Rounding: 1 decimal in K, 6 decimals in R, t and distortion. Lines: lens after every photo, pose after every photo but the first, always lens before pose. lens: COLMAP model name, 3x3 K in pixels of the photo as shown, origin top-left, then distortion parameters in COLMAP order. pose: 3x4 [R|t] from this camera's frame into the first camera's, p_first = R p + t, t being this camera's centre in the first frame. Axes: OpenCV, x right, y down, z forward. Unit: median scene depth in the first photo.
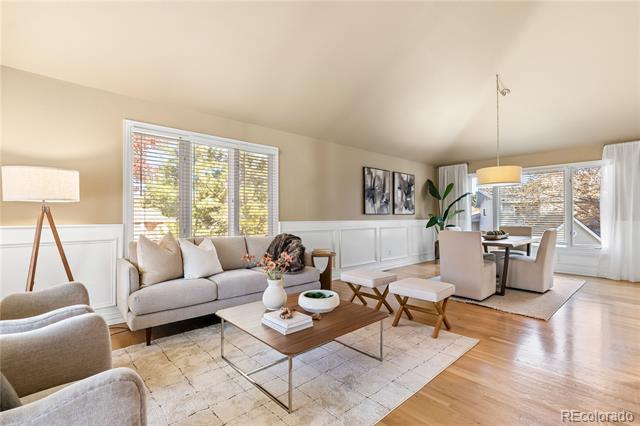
lens RADIAL K [[294.2, 0, 320.0], [0, 294.2, 213.0], [0, 0, 1]] dist [-0.000381, 0.000066]
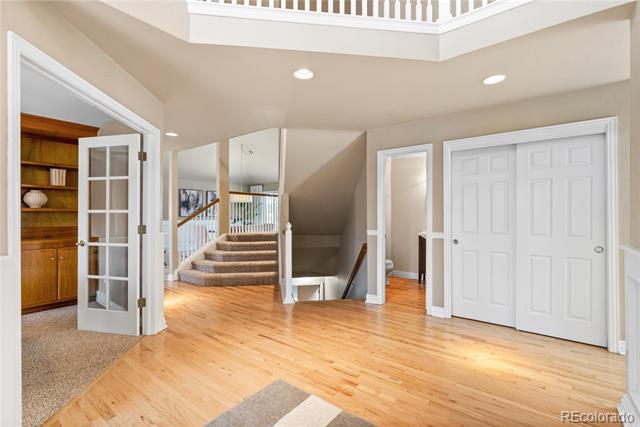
lens RADIAL K [[294.2, 0, 320.0], [0, 294.2, 213.5], [0, 0, 1]] dist [-0.000381, 0.000066]
pose [[0.985942, -0.000961, 0.167087, 0.631226], [0.000528, 0.999996, 0.002636, -0.017155], [-0.167089, -0.002510, 0.985939, -0.783384]]
